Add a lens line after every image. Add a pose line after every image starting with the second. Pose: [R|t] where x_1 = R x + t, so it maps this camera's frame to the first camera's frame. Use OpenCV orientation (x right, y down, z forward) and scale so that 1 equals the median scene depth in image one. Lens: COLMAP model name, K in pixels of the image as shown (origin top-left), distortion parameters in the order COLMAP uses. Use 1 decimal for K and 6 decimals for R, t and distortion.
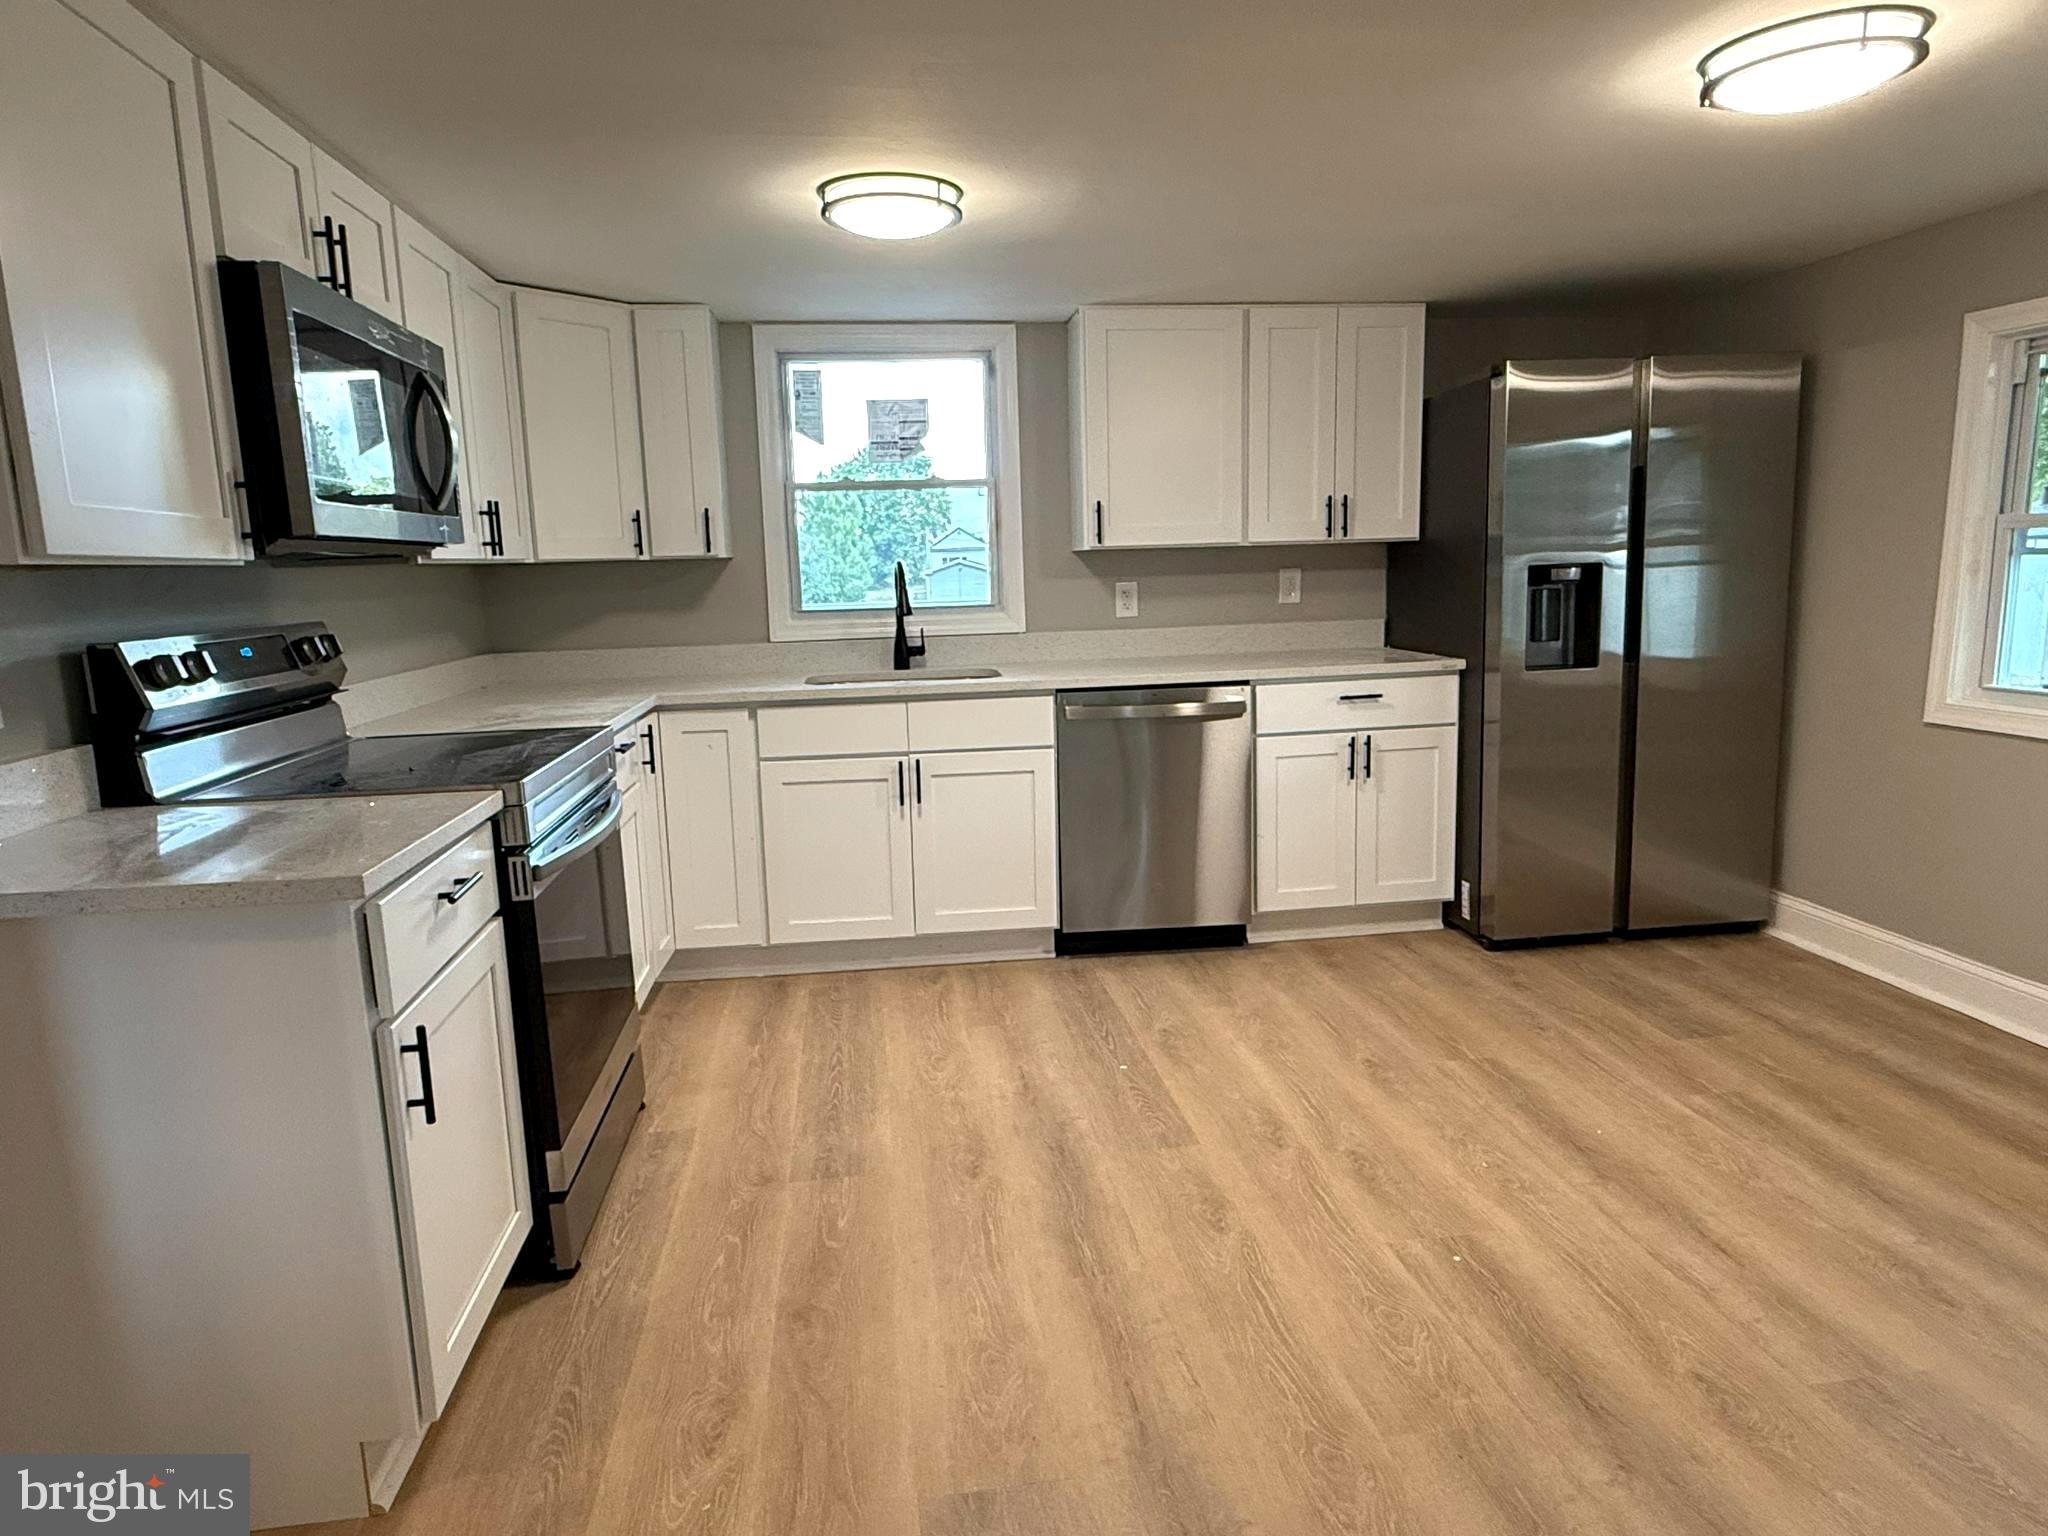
lens RADIAL K [[1218.4, 0, 1017.4], [0, 1218.4, 772.8], [0, 0, 1]] dist [-0.002329, 0.005816]
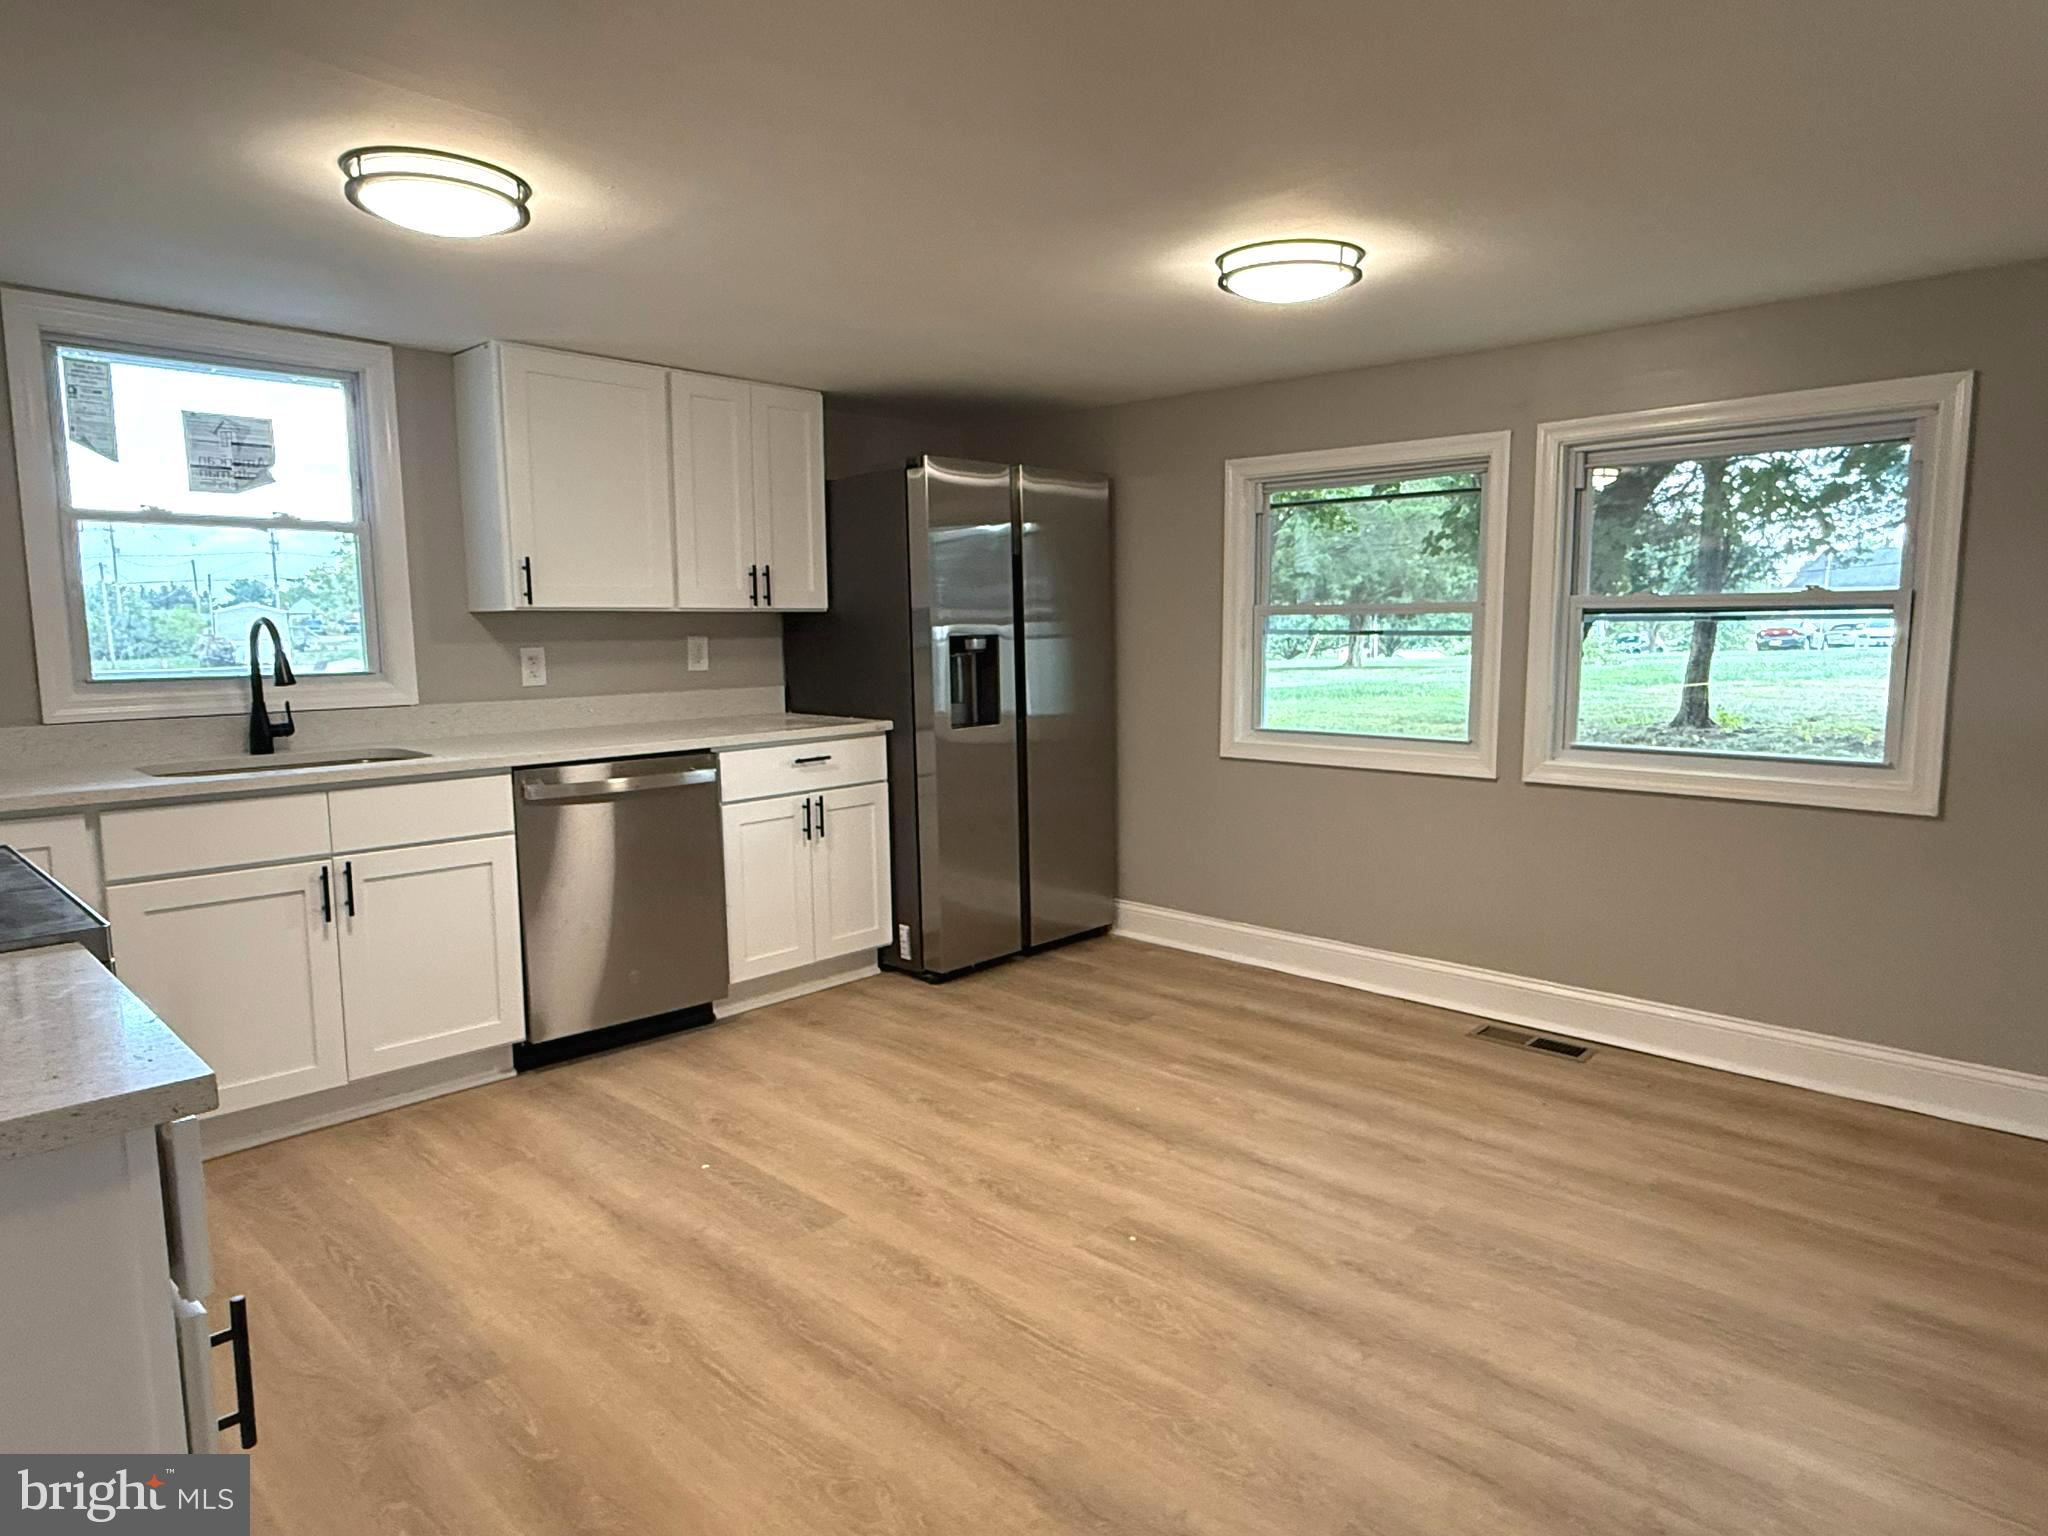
lens RADIAL K [[1218.4, 0, 1023.1], [0, 1218.4, 775.2], [0, 0, 1]] dist [-0.002329, 0.005816]
pose [[0.772918, -0.055509, 0.632073, -0.246537], [0.092089, 0.995432, -0.025190, -0.006786], [-0.627787, 0.077677, 0.774499, 0.092004]]
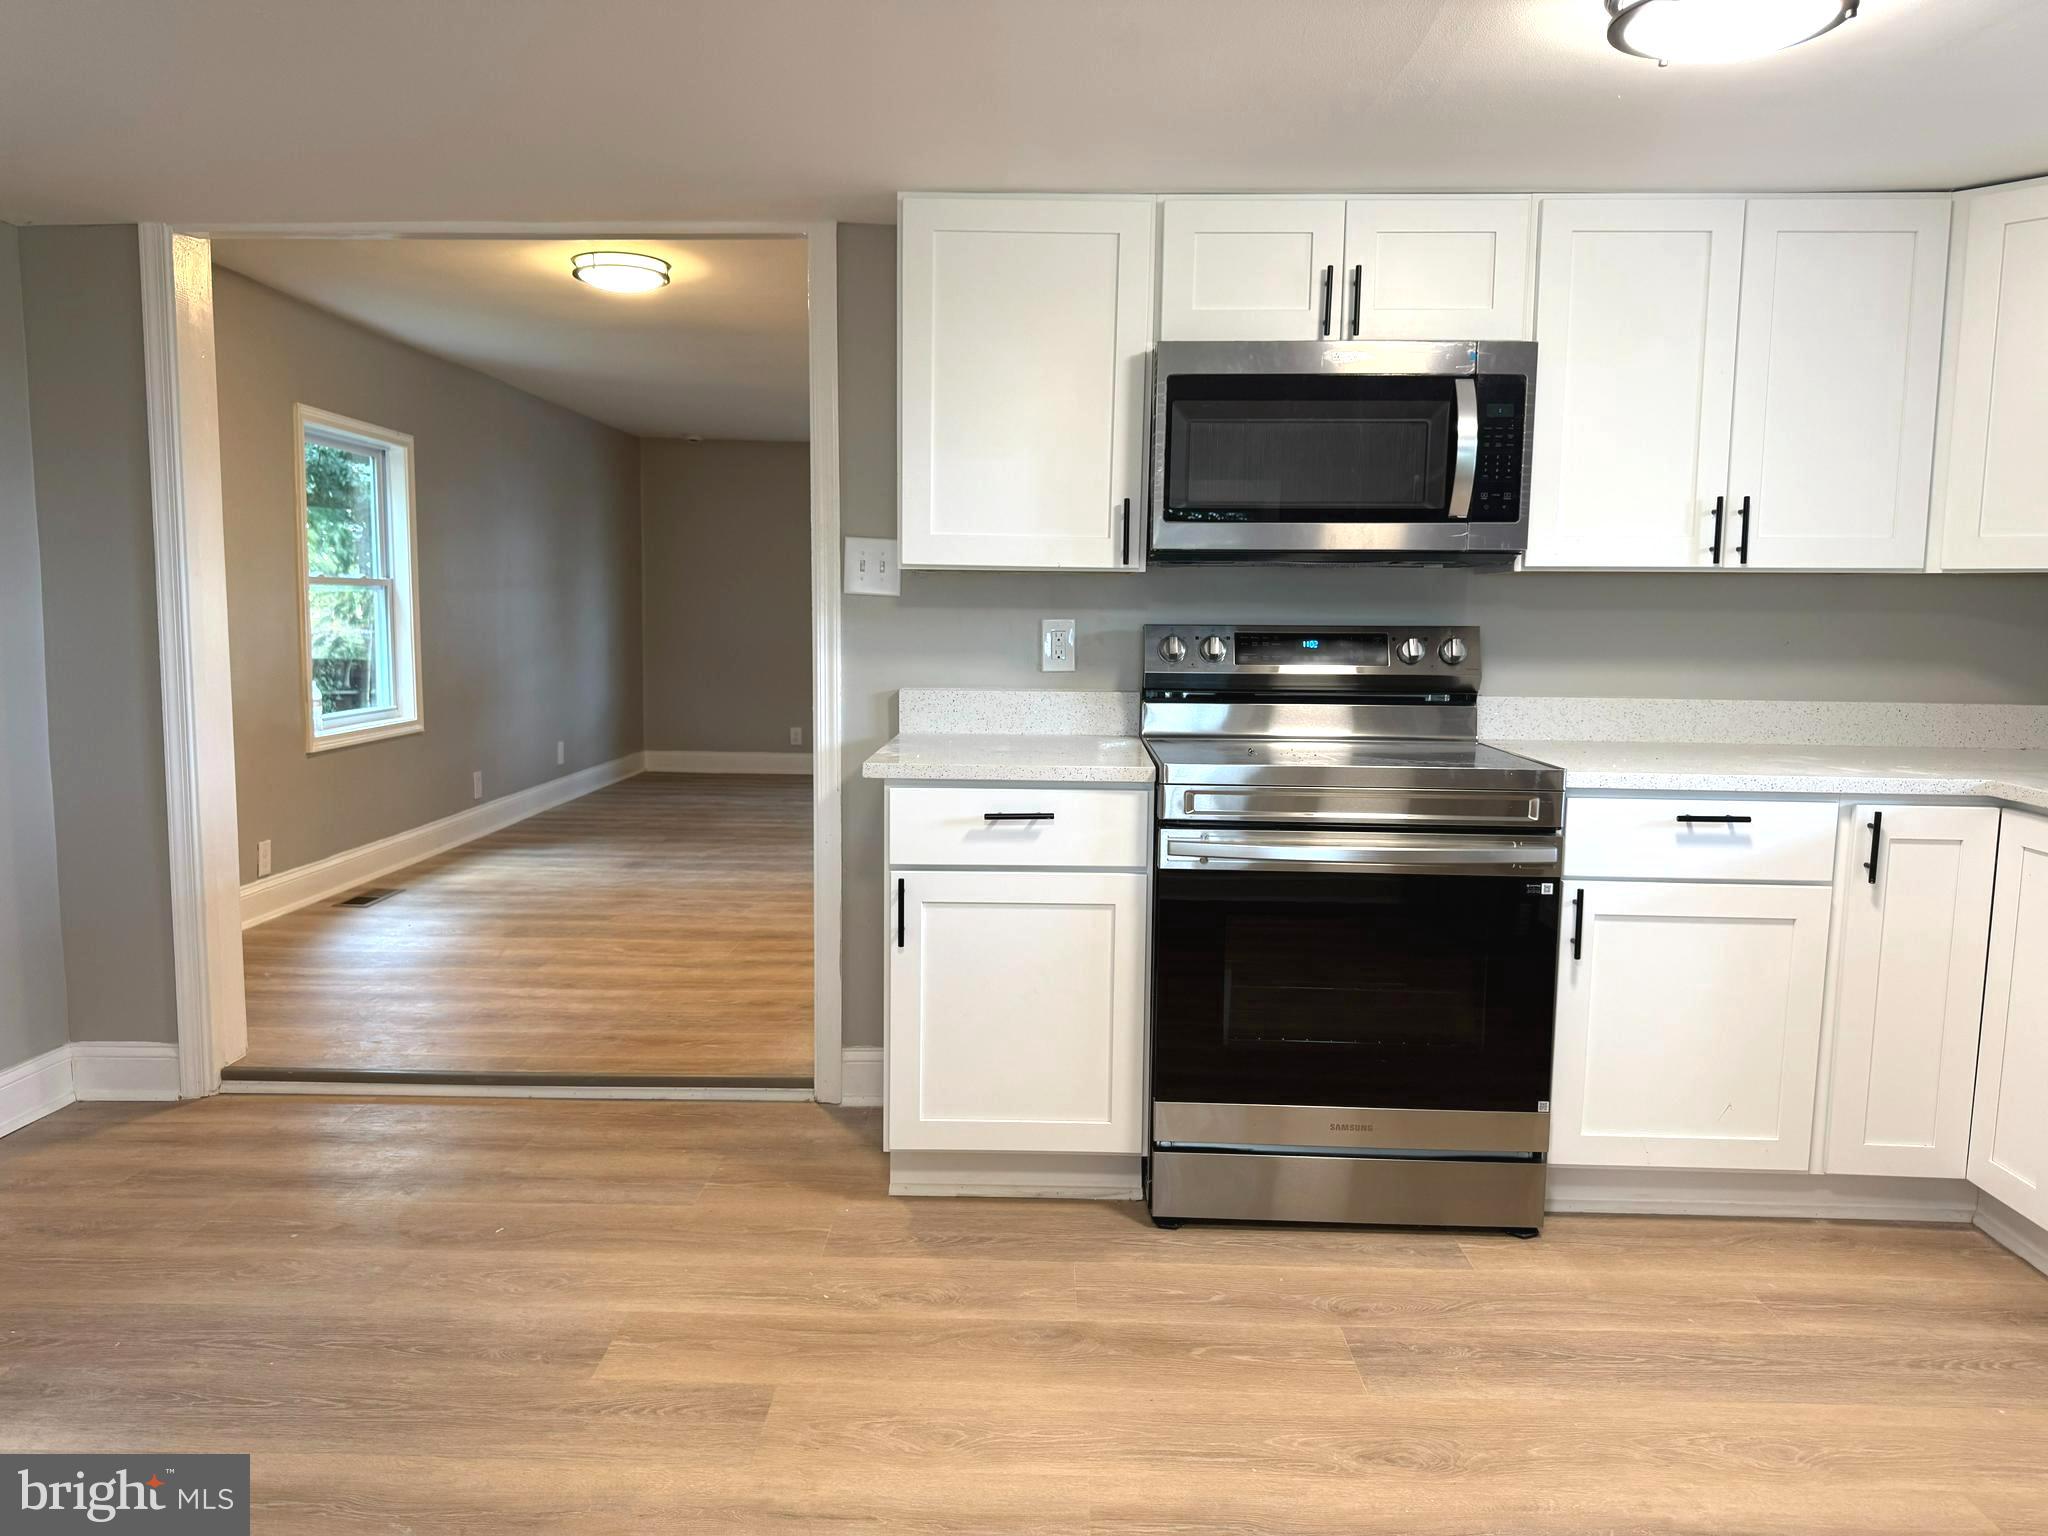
lens RADIAL K [[1442.6, 0, 1017.4], [0, 1442.6, 772.1], [0, 0, 1]] dist [0.033397, -0.034573]
pose [[-0.146698, 0.143402, -0.978732, 0.519440], [-0.176633, 0.969736, 0.168559, -0.104754], [0.973283, 0.197604, -0.116929, 0.578397]]
